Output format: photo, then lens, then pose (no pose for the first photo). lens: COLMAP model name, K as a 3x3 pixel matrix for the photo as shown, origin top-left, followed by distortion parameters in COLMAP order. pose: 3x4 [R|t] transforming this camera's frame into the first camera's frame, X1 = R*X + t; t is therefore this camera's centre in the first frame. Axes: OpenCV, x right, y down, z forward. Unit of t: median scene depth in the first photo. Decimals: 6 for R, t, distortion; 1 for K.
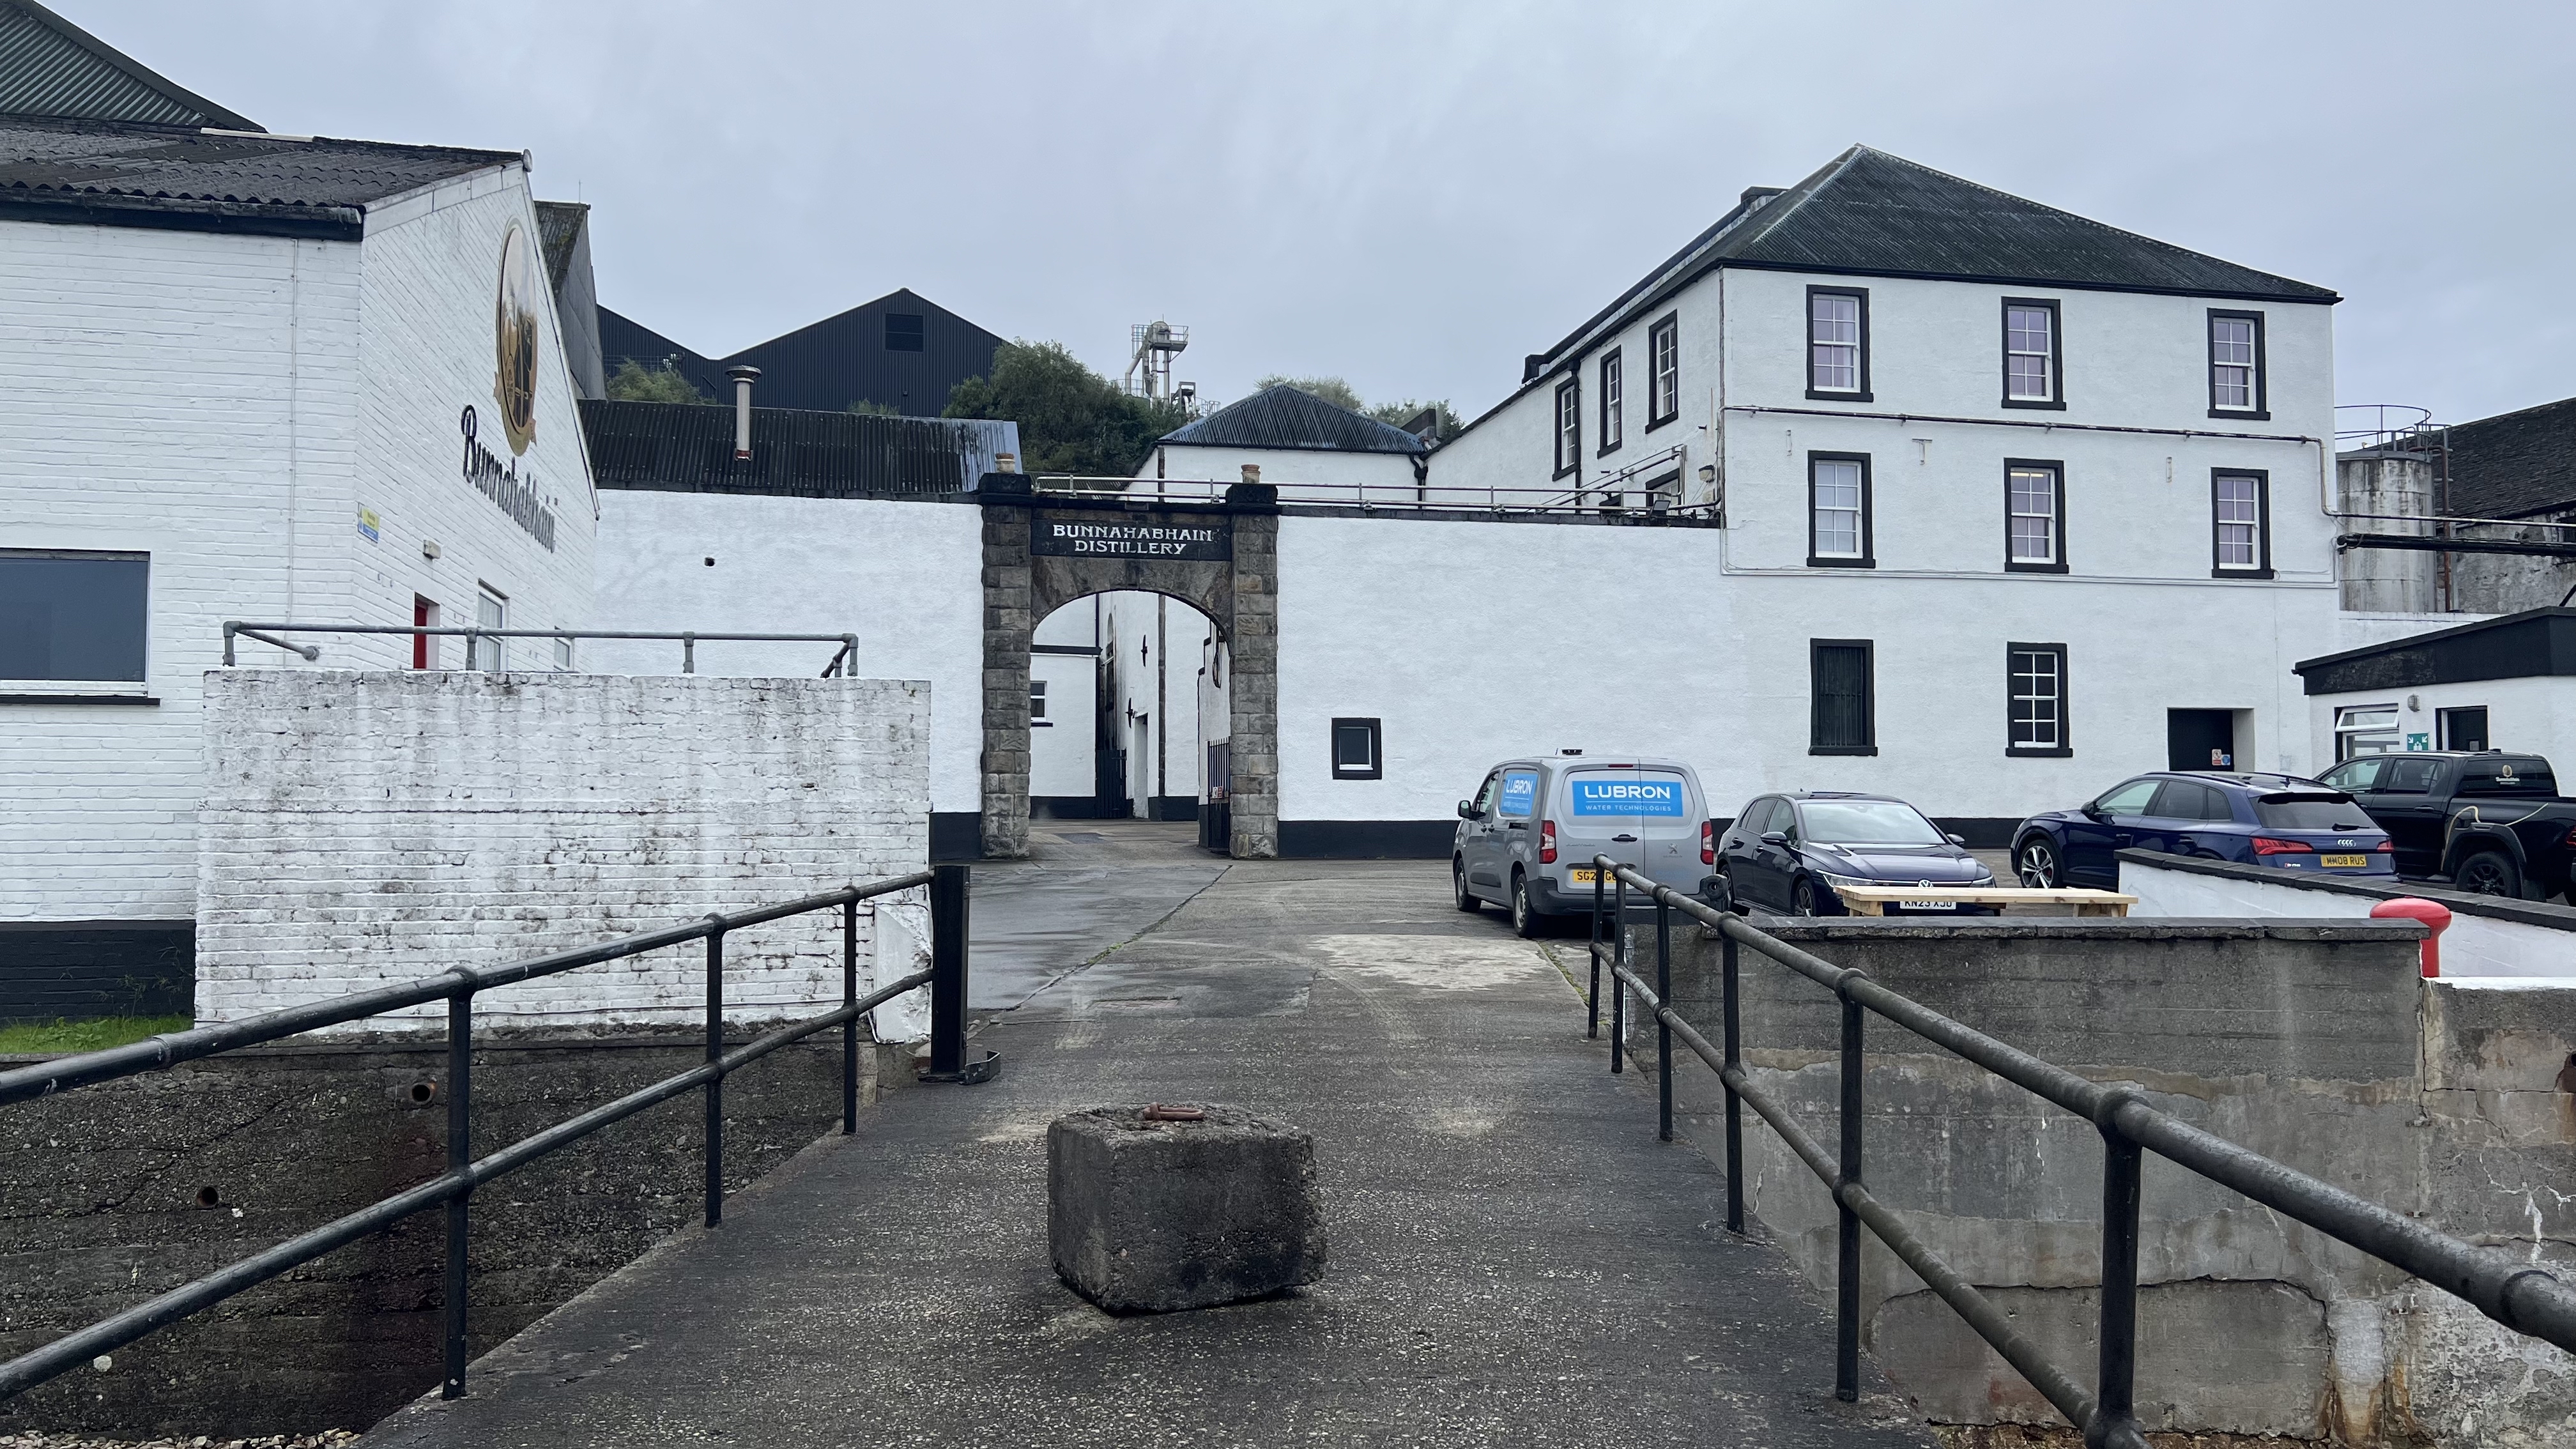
lens RADIAL K [[1930.6, 0, 1285.7], [0, 1930.6, 734.6], [0, 0, 1]] dist [0.122081, -0.145223]
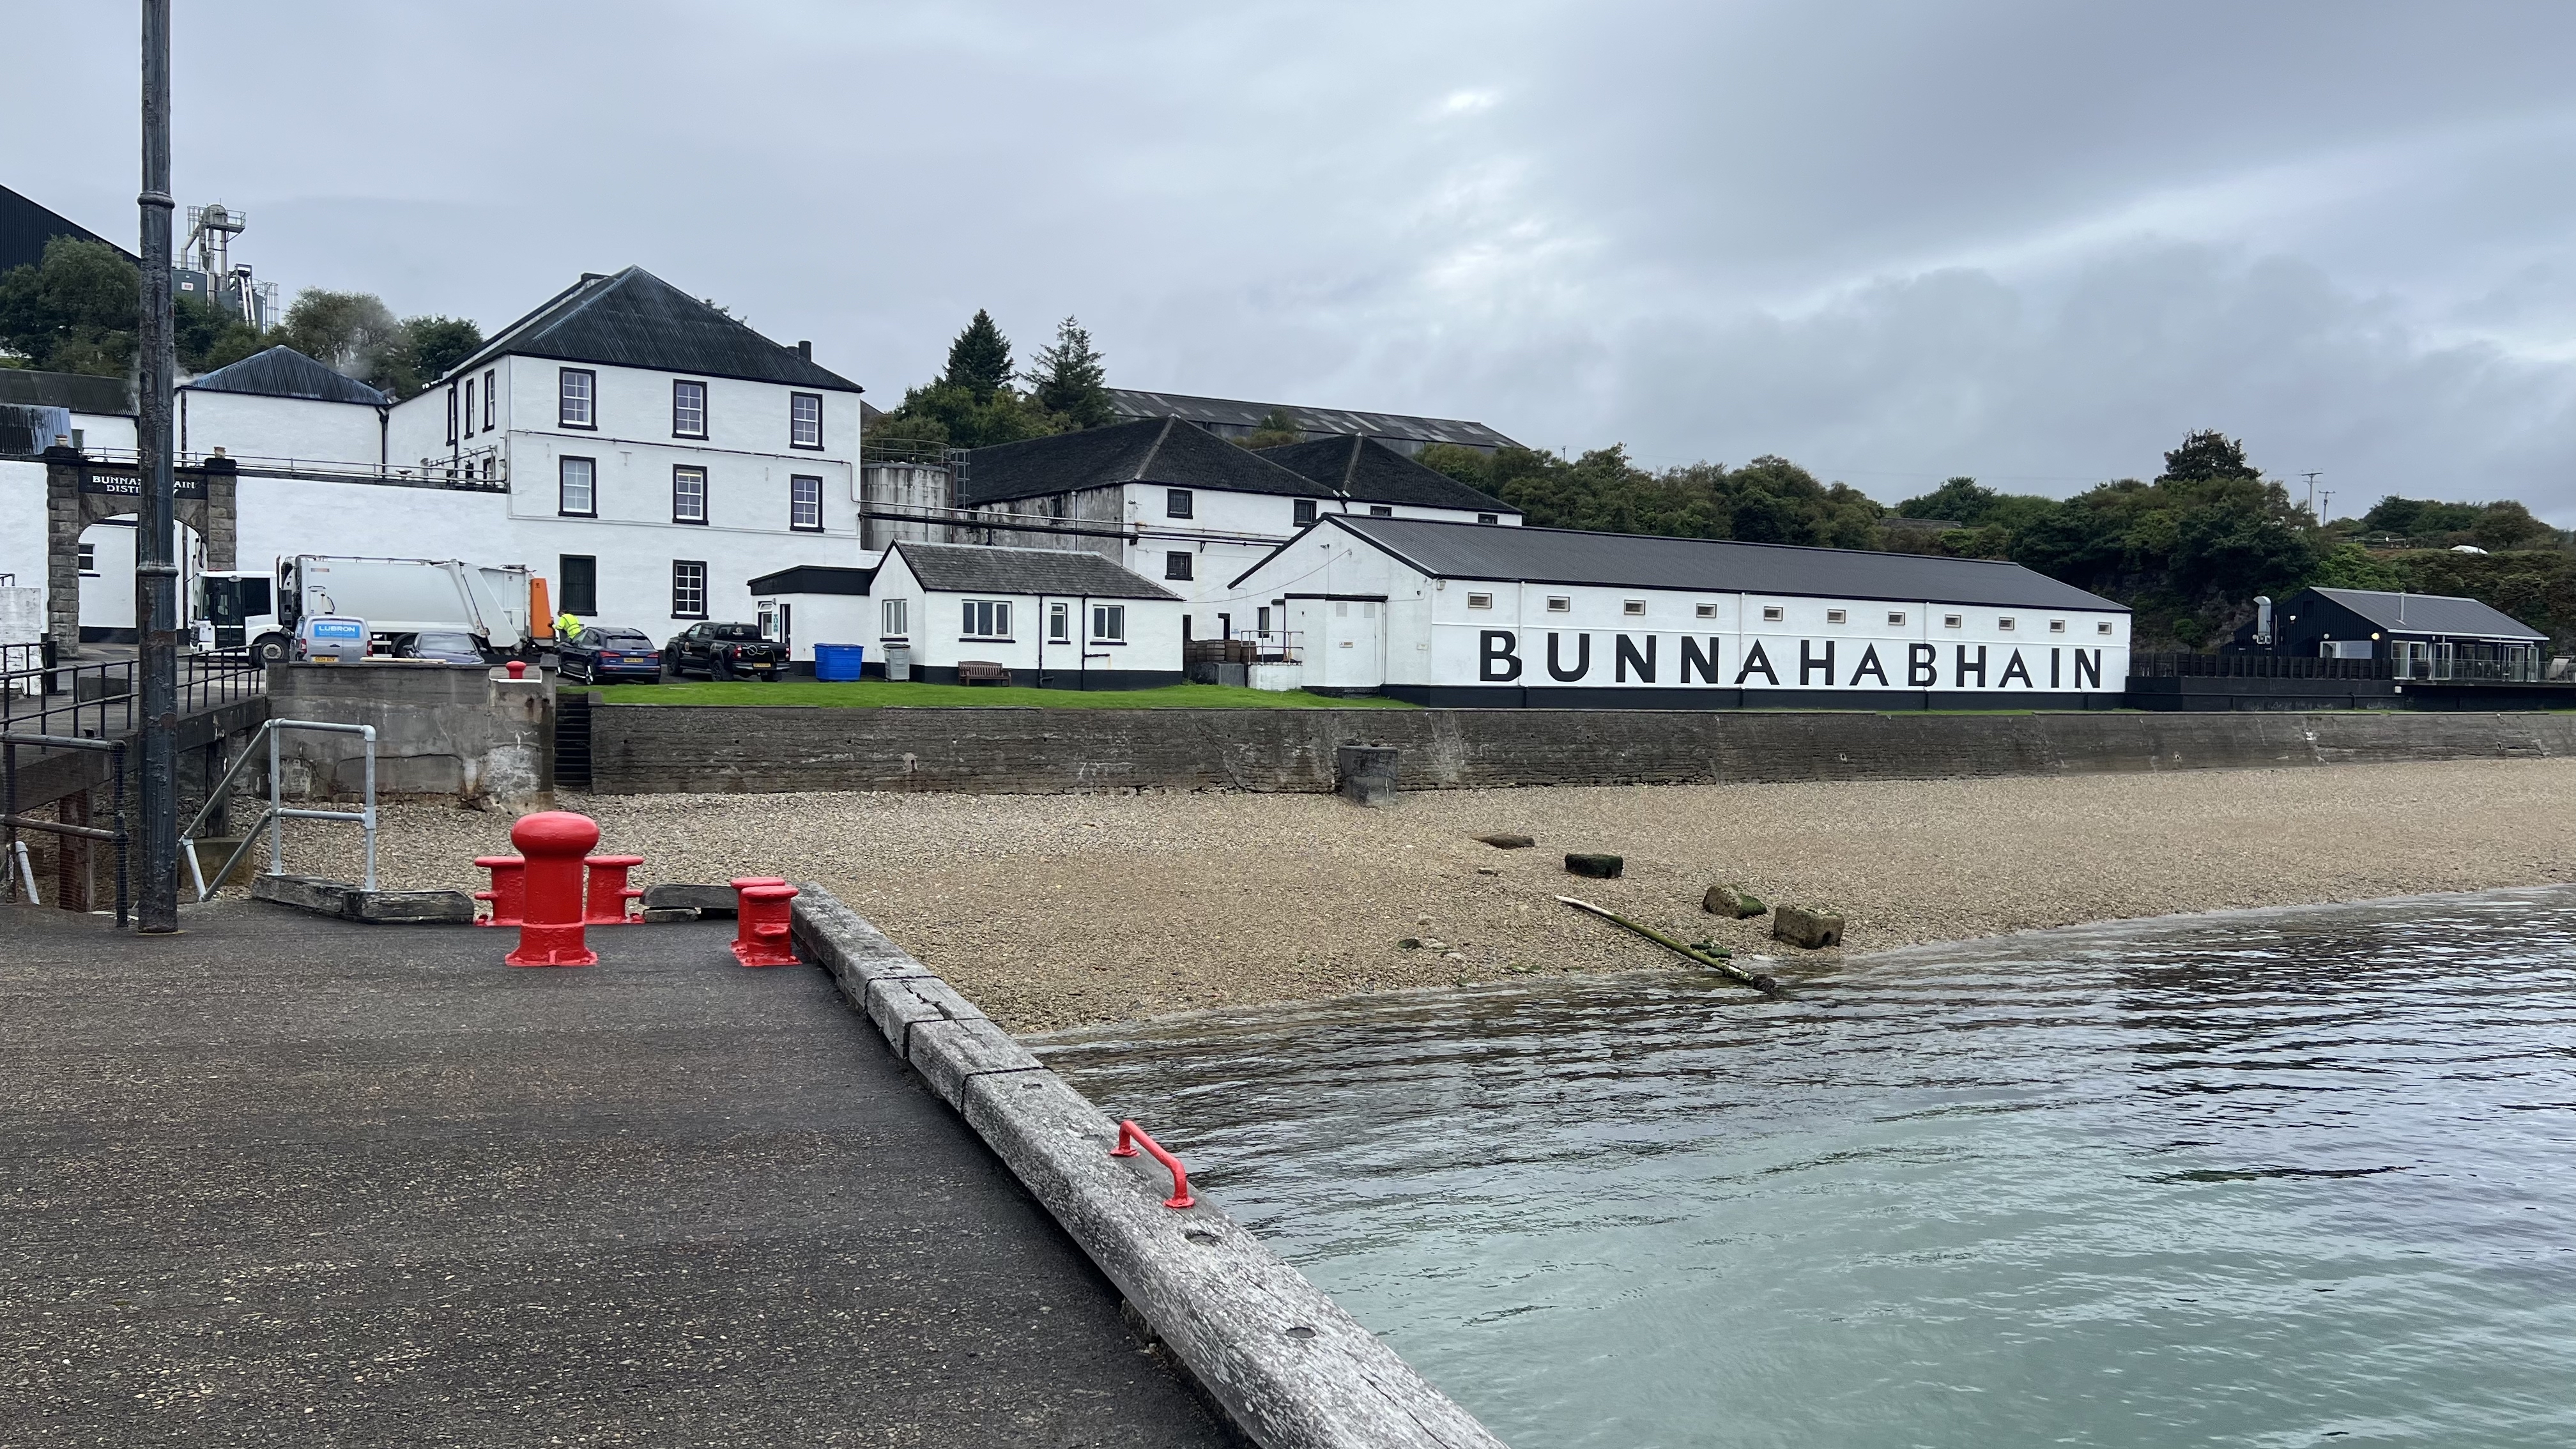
lens RADIAL K [[1996.1, 0, 1295.9], [0, 1996.1, 728.2], [0, 0, 1]] dist [0.036105, -0.010037]
pose [[0.917667, 0.006594, 0.397295, 0.152406], [-0.035366, 0.997249, 0.065138, -0.032854], [-0.395772, -0.073826, 0.915376, -1.113987]]
